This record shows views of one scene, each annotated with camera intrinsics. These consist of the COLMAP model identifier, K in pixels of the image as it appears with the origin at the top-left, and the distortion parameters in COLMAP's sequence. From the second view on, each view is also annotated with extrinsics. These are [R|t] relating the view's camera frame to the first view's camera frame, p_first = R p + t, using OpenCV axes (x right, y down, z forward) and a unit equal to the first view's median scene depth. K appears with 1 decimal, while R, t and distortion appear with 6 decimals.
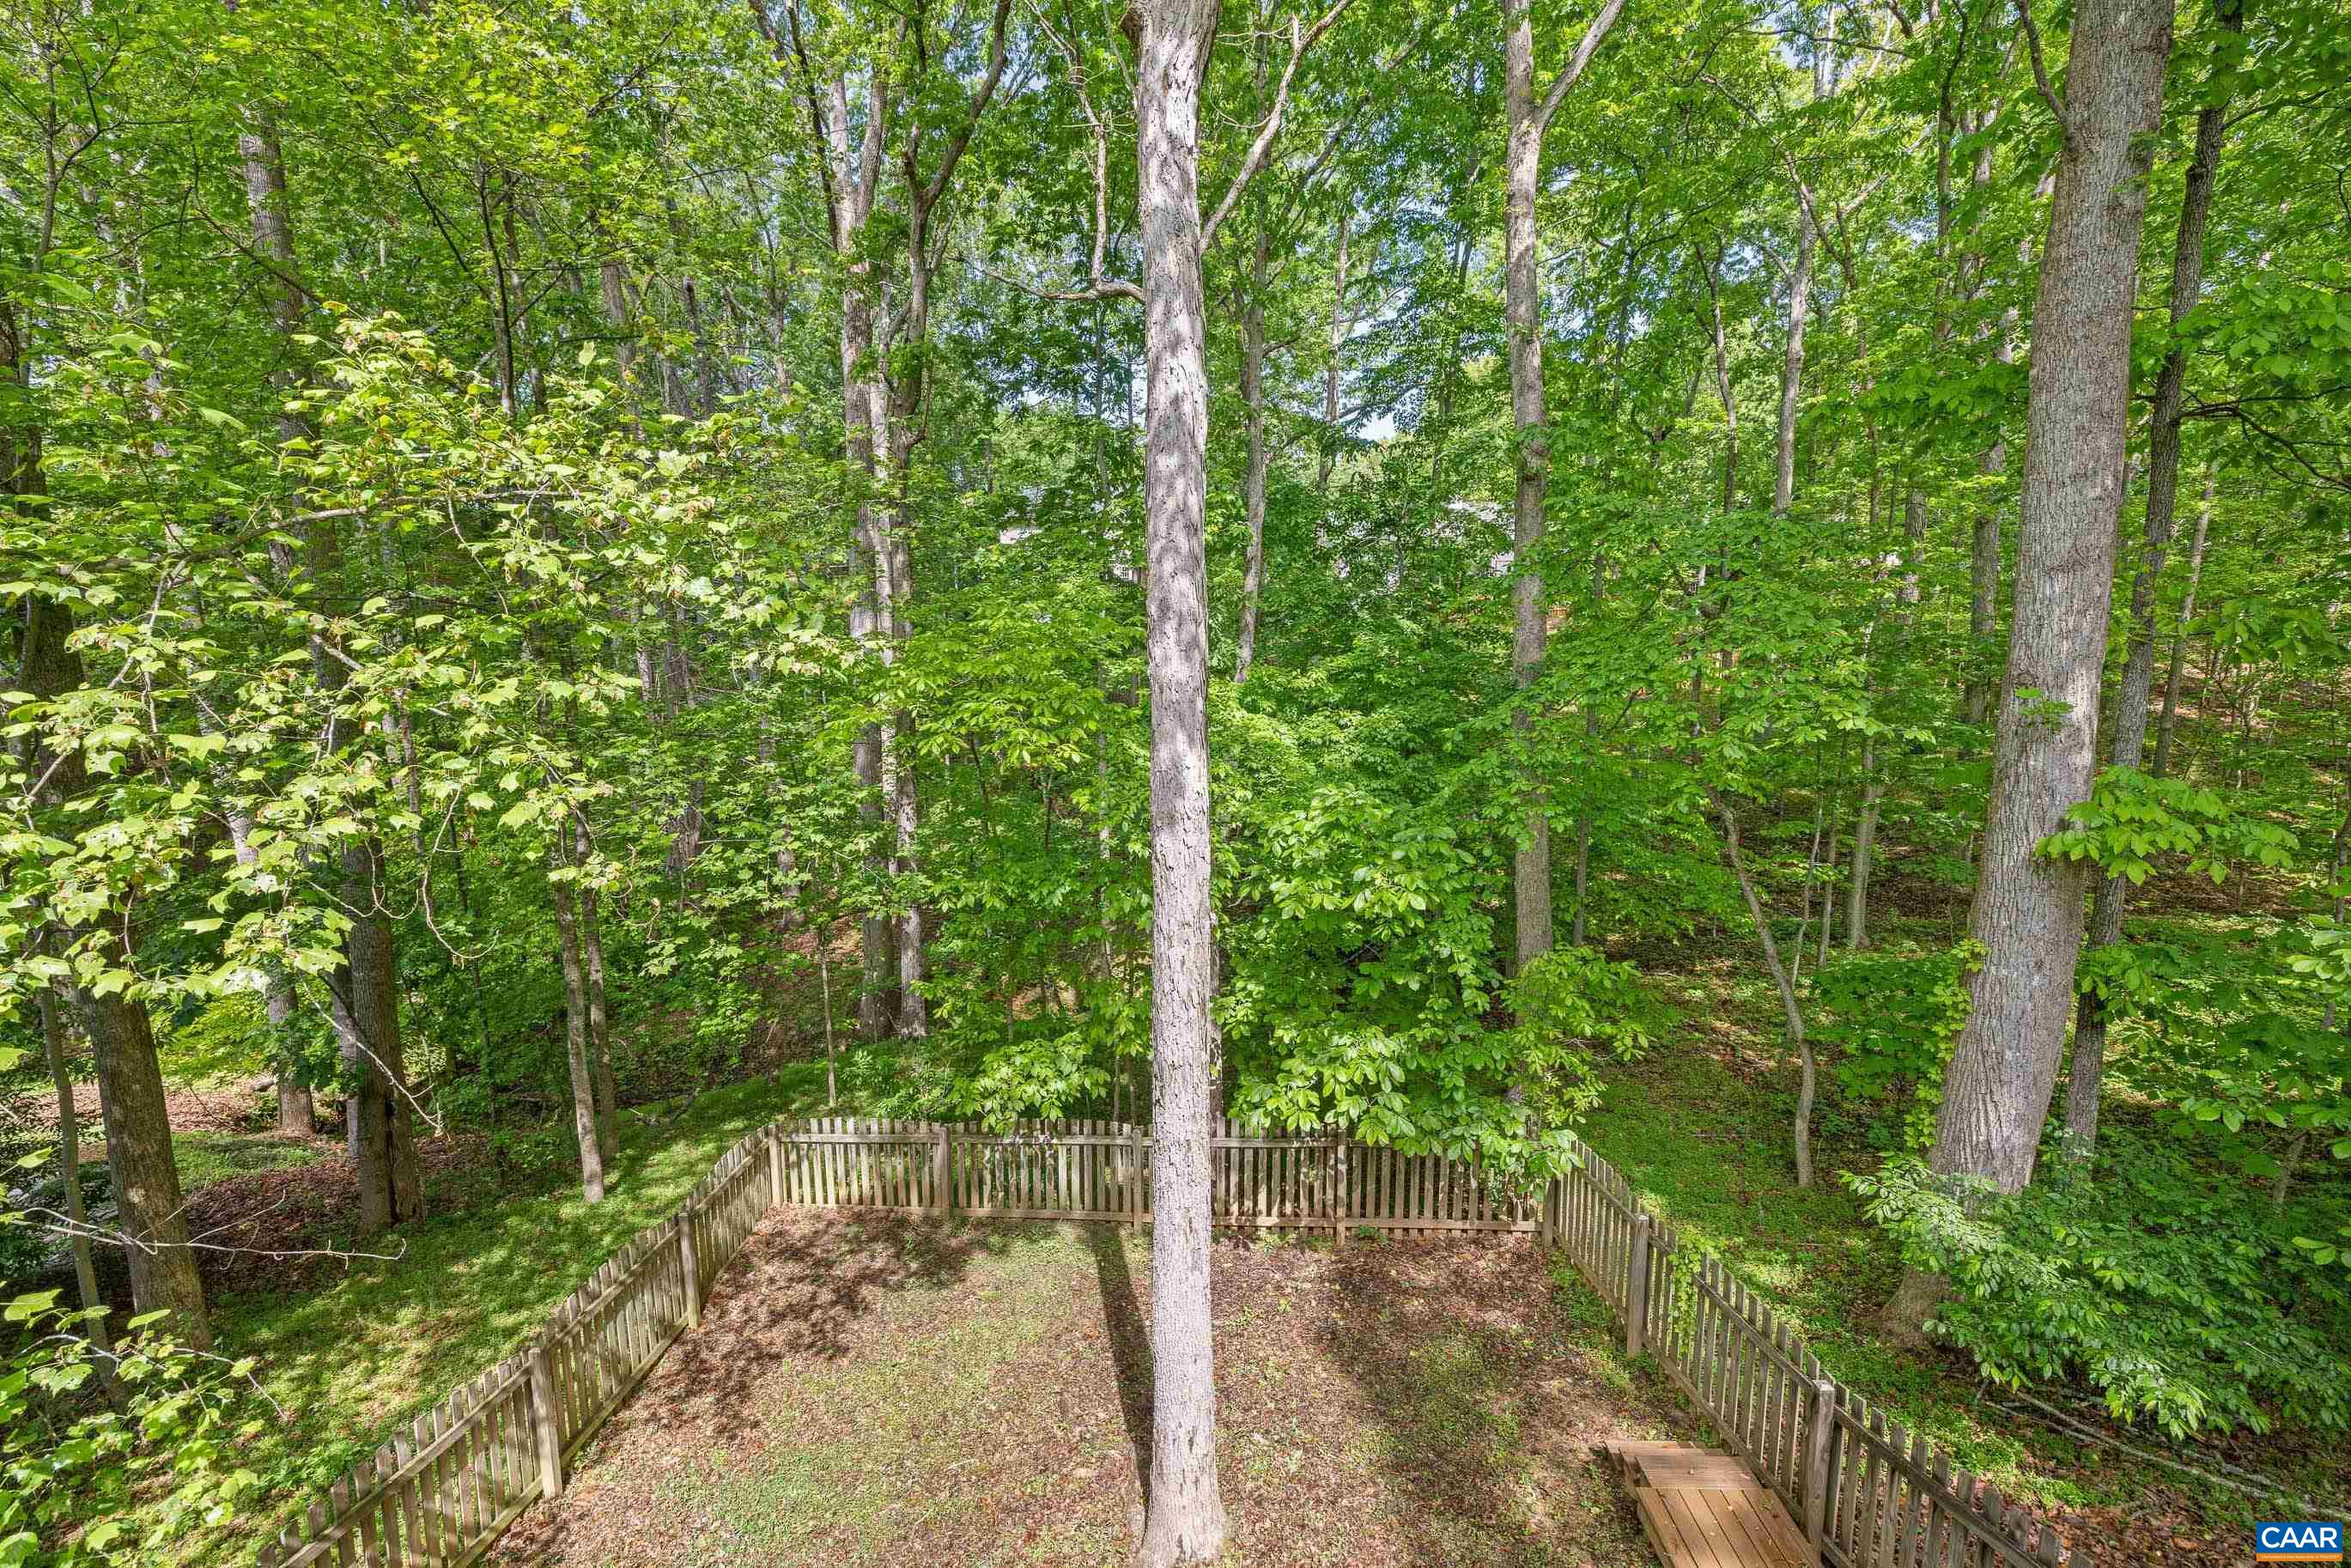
lens RADIAL K [[985.0, 0, 1180.3], [0, 985.0, 782.4], [0, 0, 1]] dist [0.001562, 0.000715]
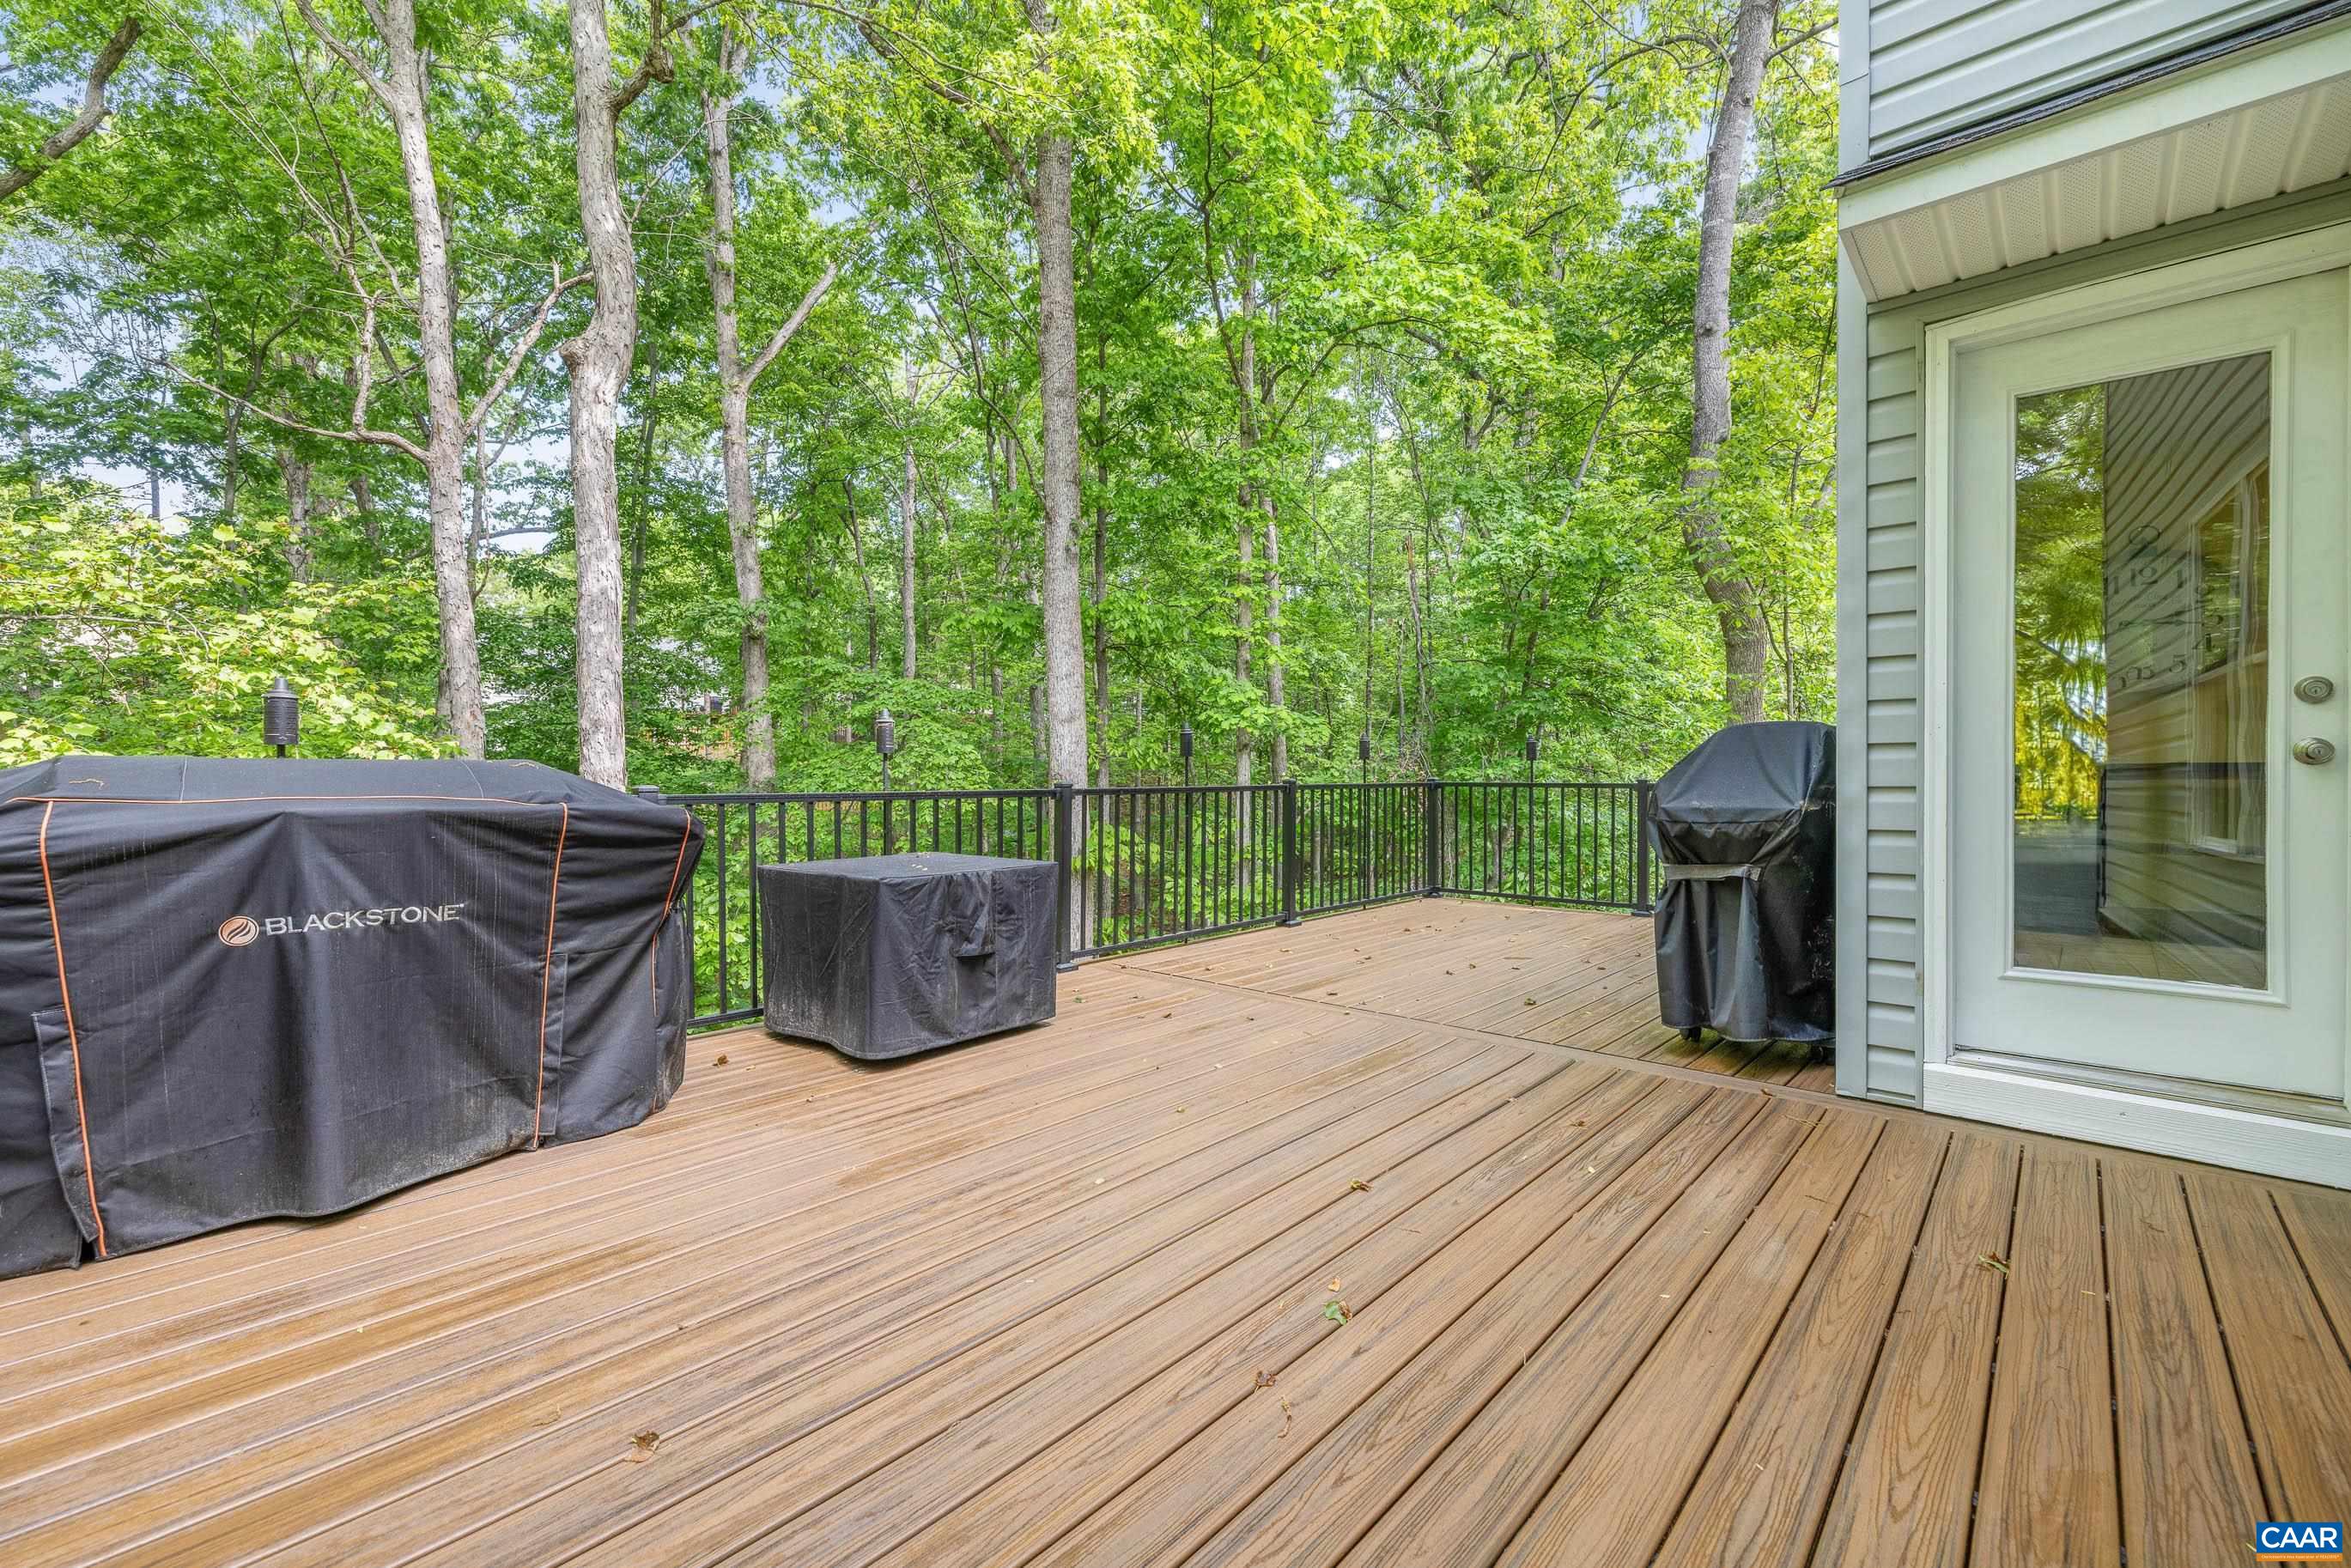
lens RADIAL K [[985.0, 0, 1180.3], [0, 985.0, 782.4], [0, 0, 1]] dist [0.001562, 0.000715]
pose [[0.685455, -0.011486, 0.728024, -0.162011], [0.109665, 0.990098, -0.087631, 0.043442], [-0.719809, 0.139906, 0.679928, -0.203722]]
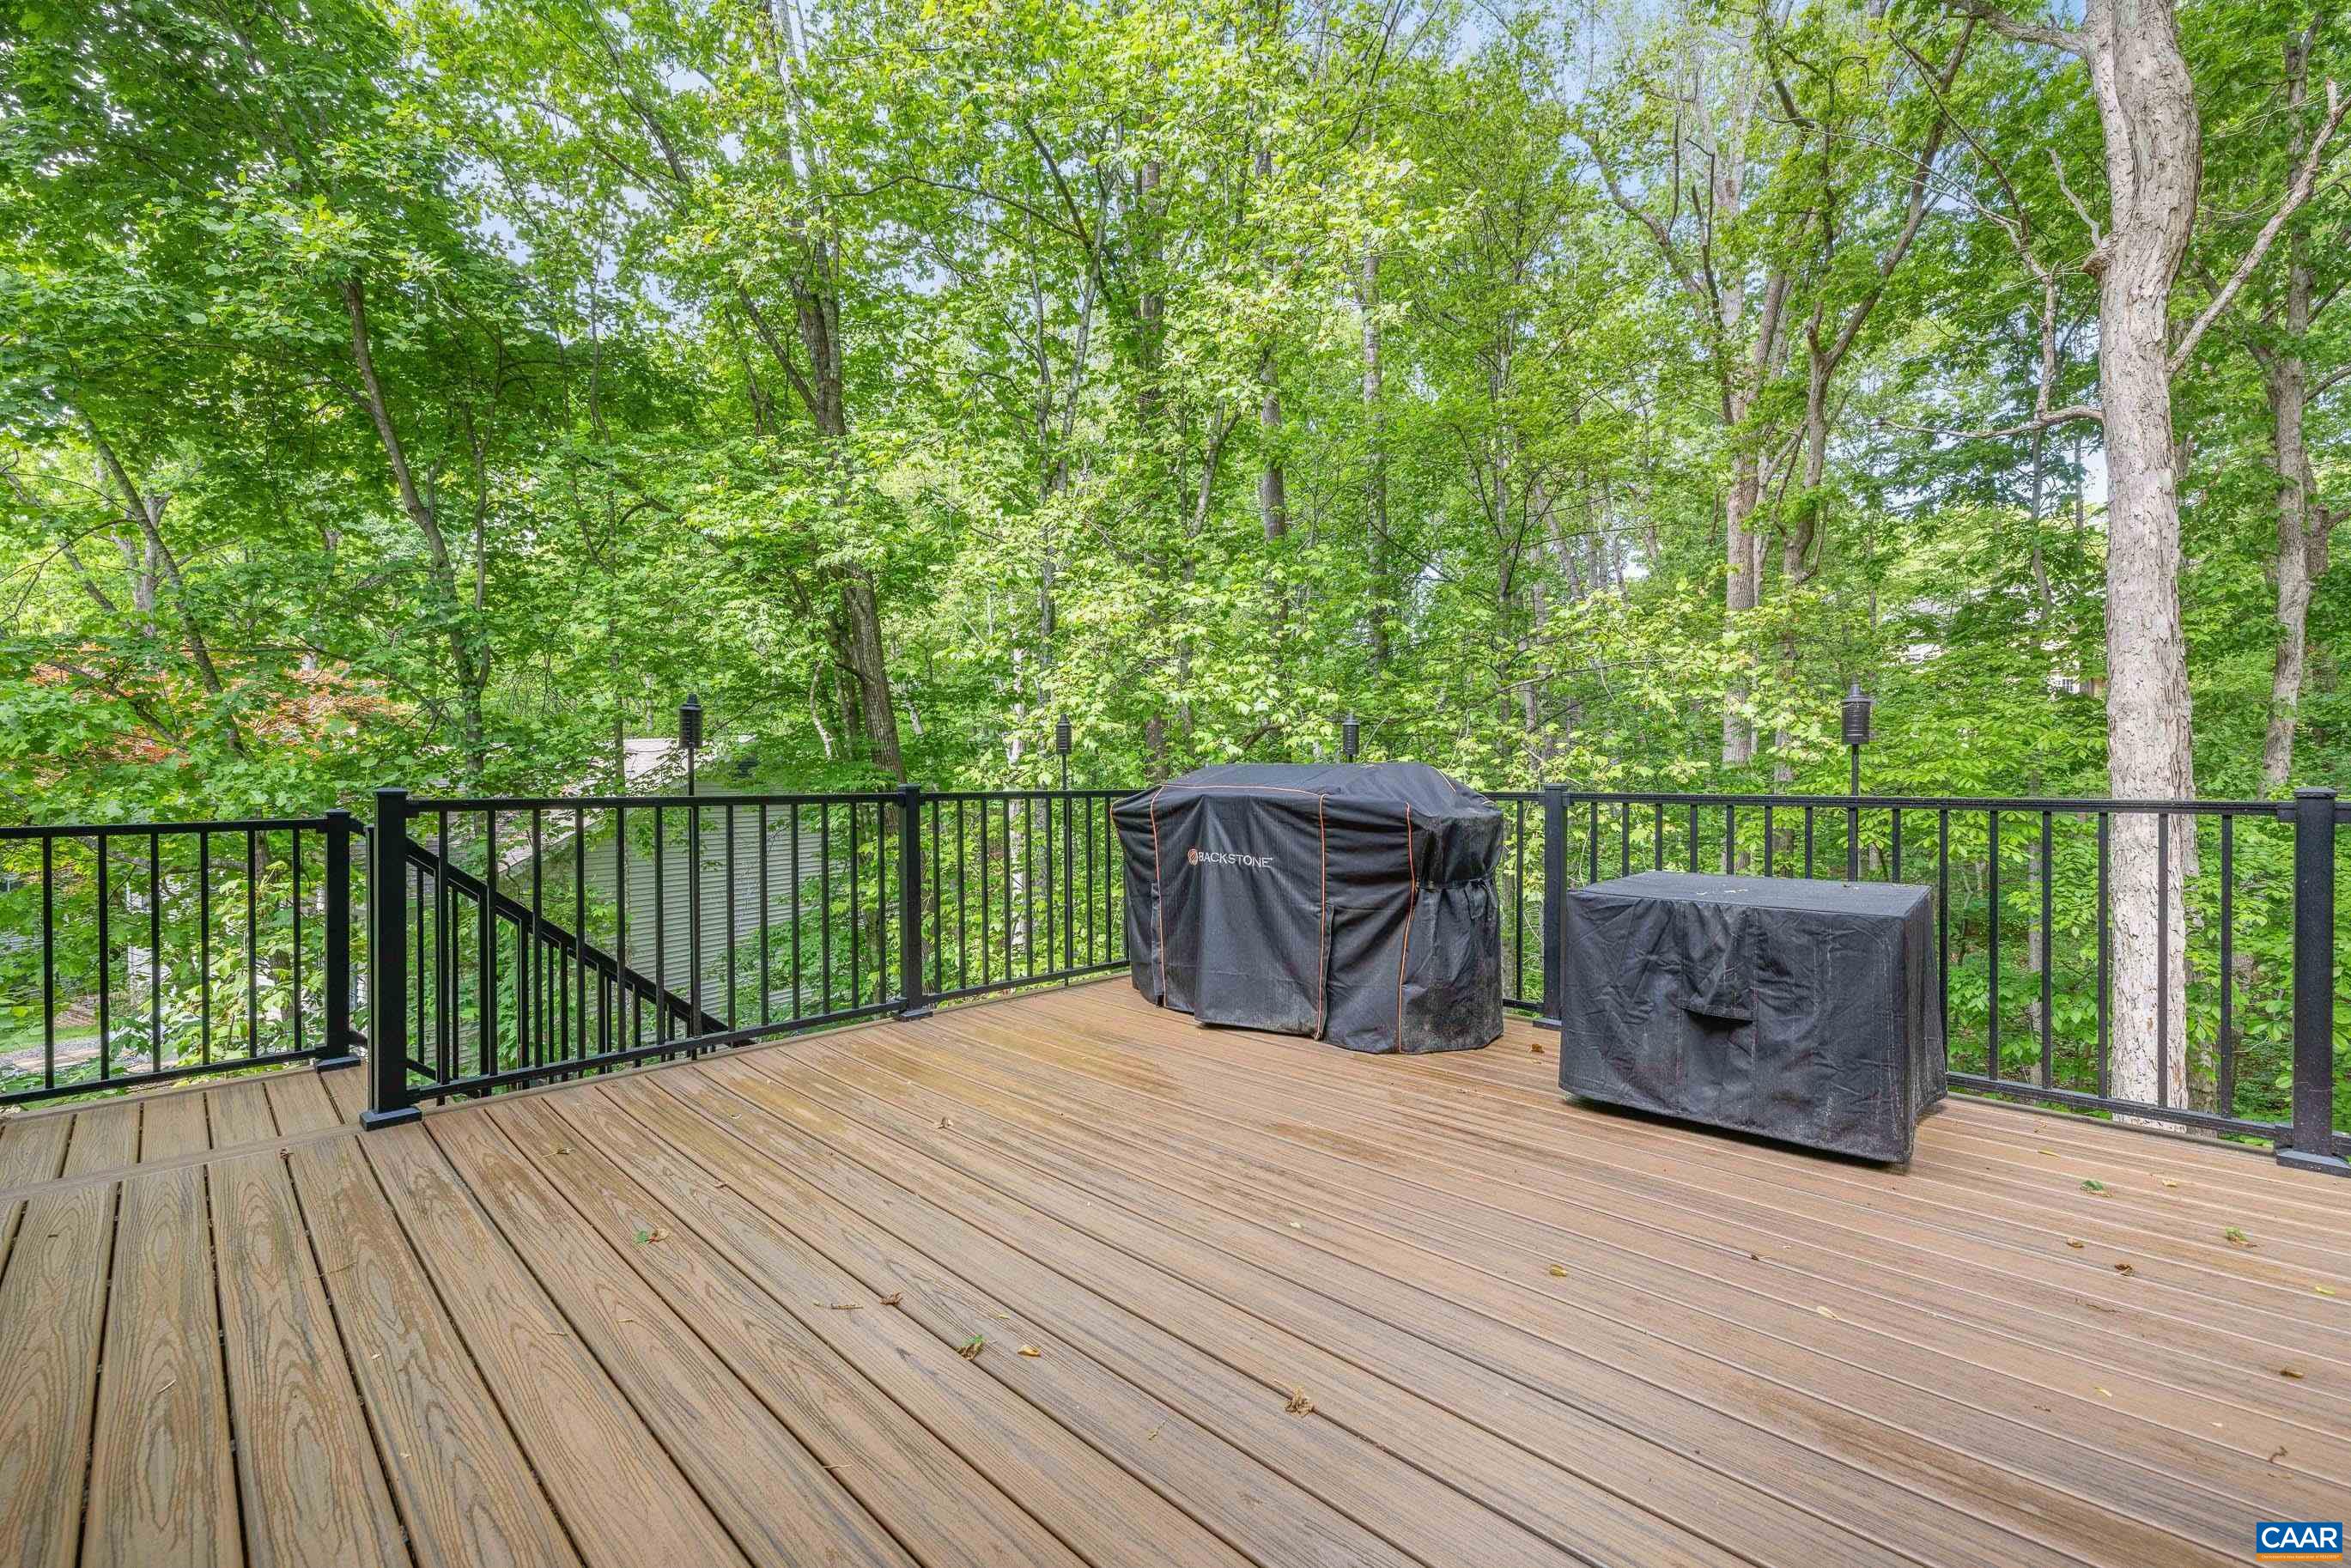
lens RADIAL K [[985.0, 0, 1180.3], [0, 985.0, 782.4], [0, 0, 1]] dist [0.001562, 0.000715]
pose [[0.707206, 0.000320, -0.707008, 0.005190], [-0.096704, 0.990645, -0.096283, 0.043300], [0.700363, 0.136462, 0.700621, -0.199333]]
